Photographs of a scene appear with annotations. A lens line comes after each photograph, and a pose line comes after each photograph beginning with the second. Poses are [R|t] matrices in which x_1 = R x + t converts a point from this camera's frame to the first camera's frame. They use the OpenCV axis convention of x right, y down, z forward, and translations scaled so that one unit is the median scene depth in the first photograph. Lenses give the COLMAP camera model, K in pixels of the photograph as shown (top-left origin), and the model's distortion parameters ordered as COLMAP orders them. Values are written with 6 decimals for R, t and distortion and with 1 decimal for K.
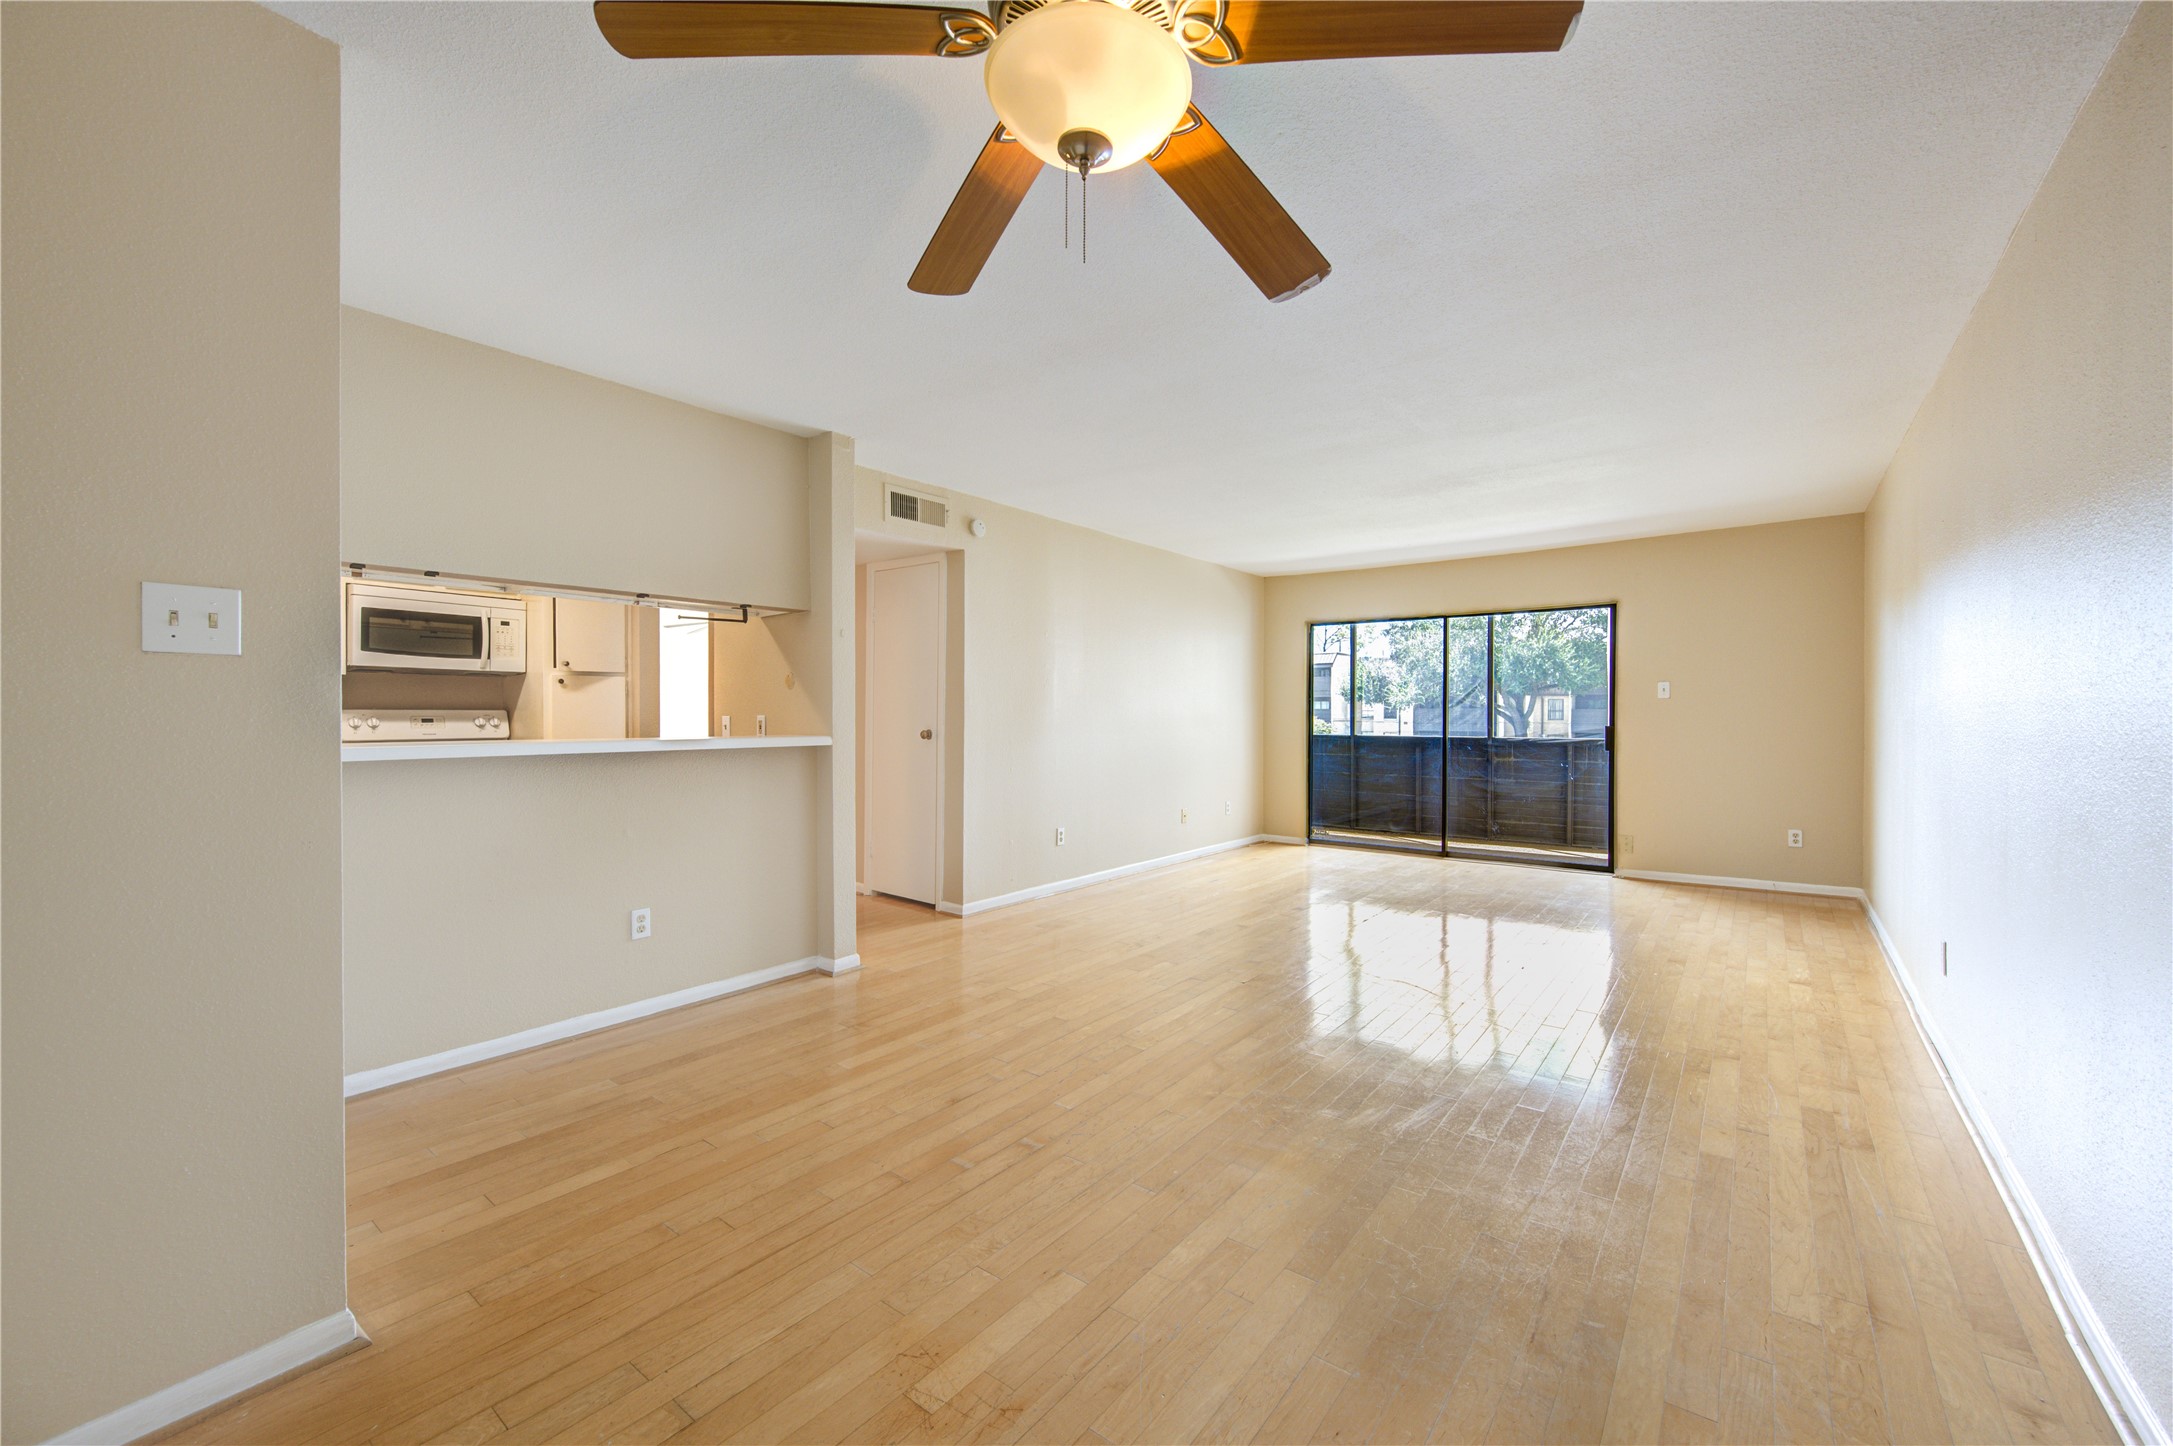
lens RADIAL K [[855.1, 0, 1082.5], [0, 855.1, 730.0], [0, 0, 1]] dist [-0.000570, -0.000319]
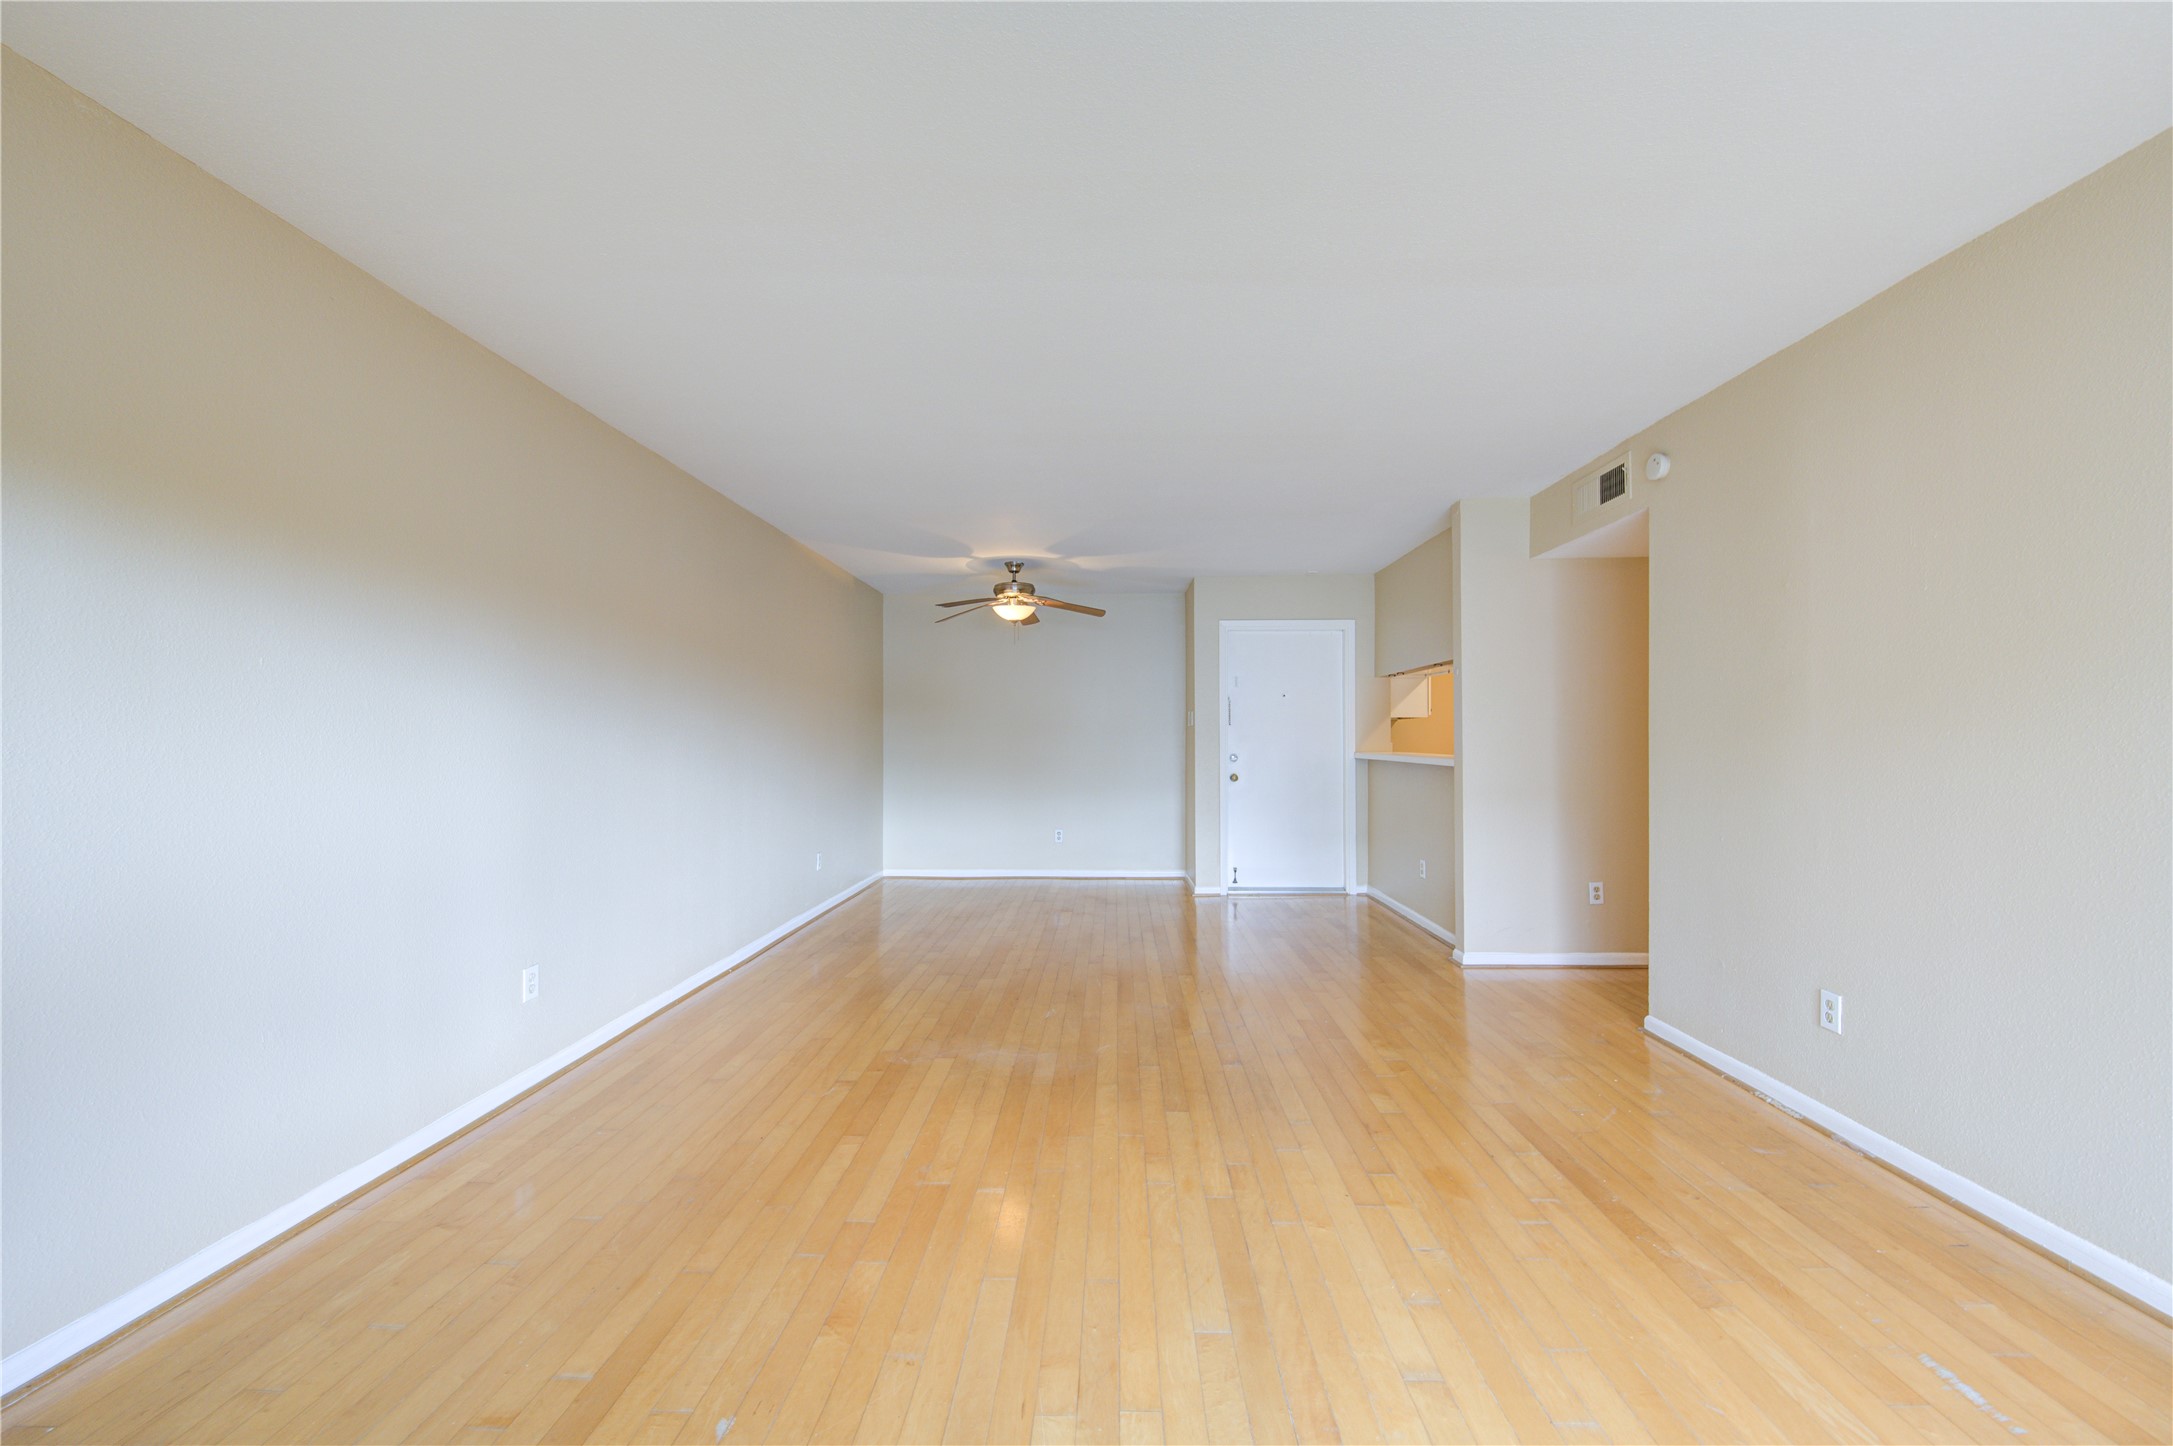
lens RADIAL K [[855.1, 0, 1082.5], [0, 855.1, 730.0], [0, 0, 1]] dist [-0.000570, -0.000319]
pose [[-0.805296, -0.004608, -0.592855, 0.558033], [-0.011183, 0.999910, 0.007418, -0.024771], [0.592767, 0.012603, -0.805275, 1.103257]]
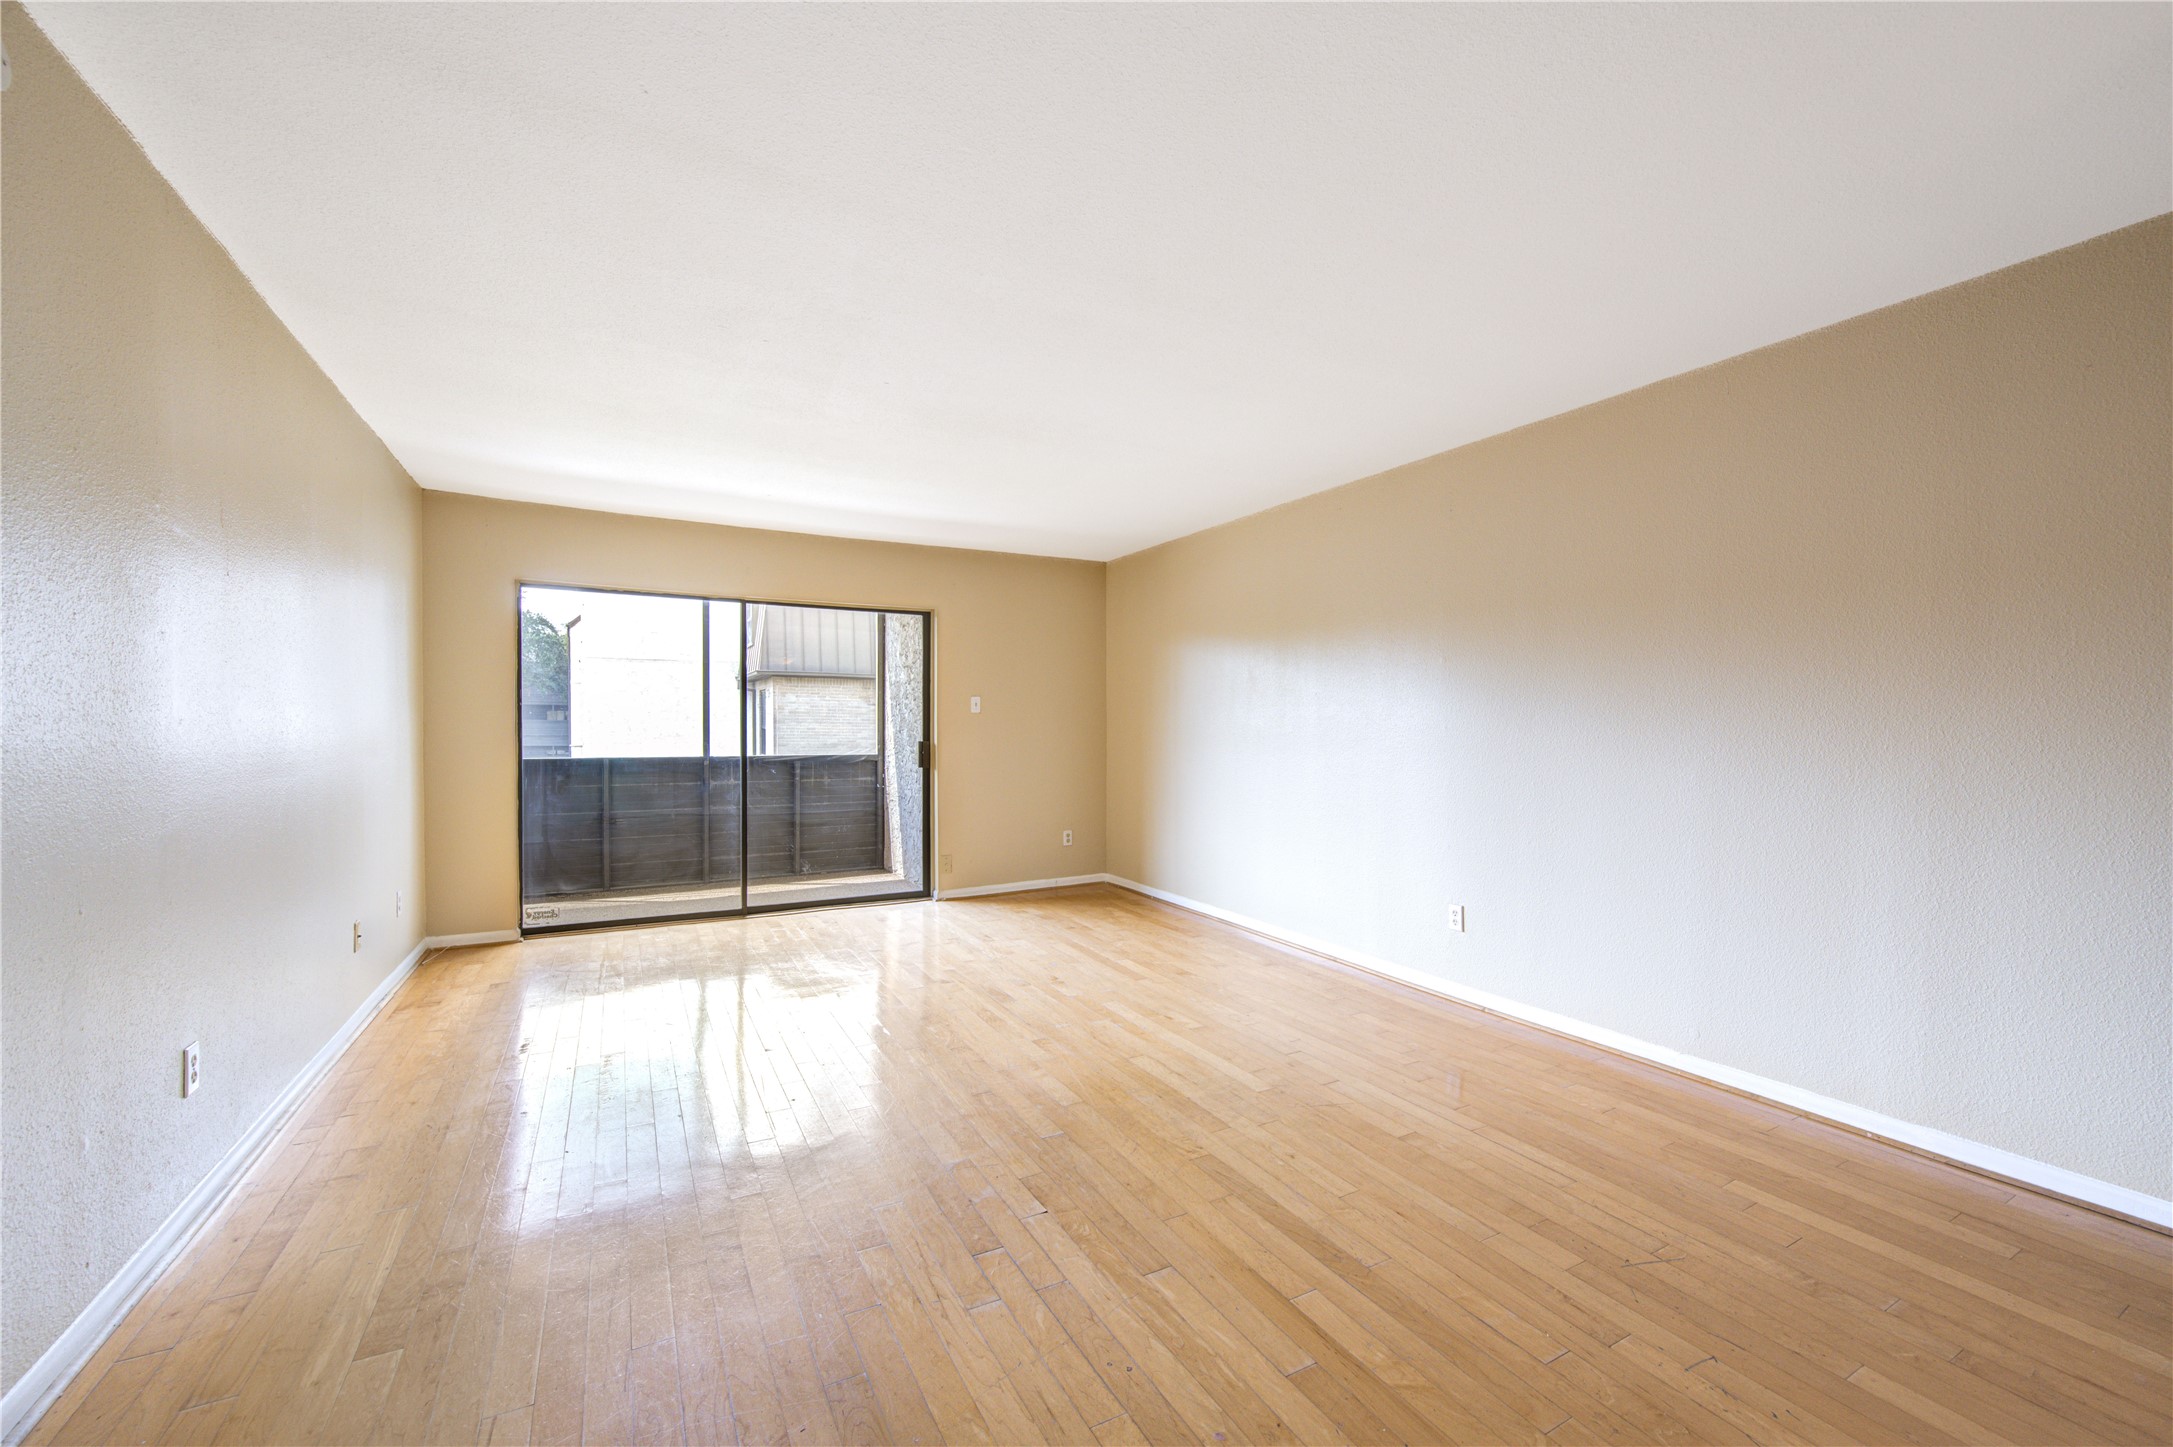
lens RADIAL K [[855.1, 0, 1082.5], [0, 855.1, 730.5], [0, 0, 1]] dist [-0.000570, -0.000319]
pose [[0.390059, 0.000660, 0.920790, -0.194693], [0.015311, 0.999857, -0.007202, -0.007617], [-0.920663, 0.016908, 0.389993, 0.501000]]
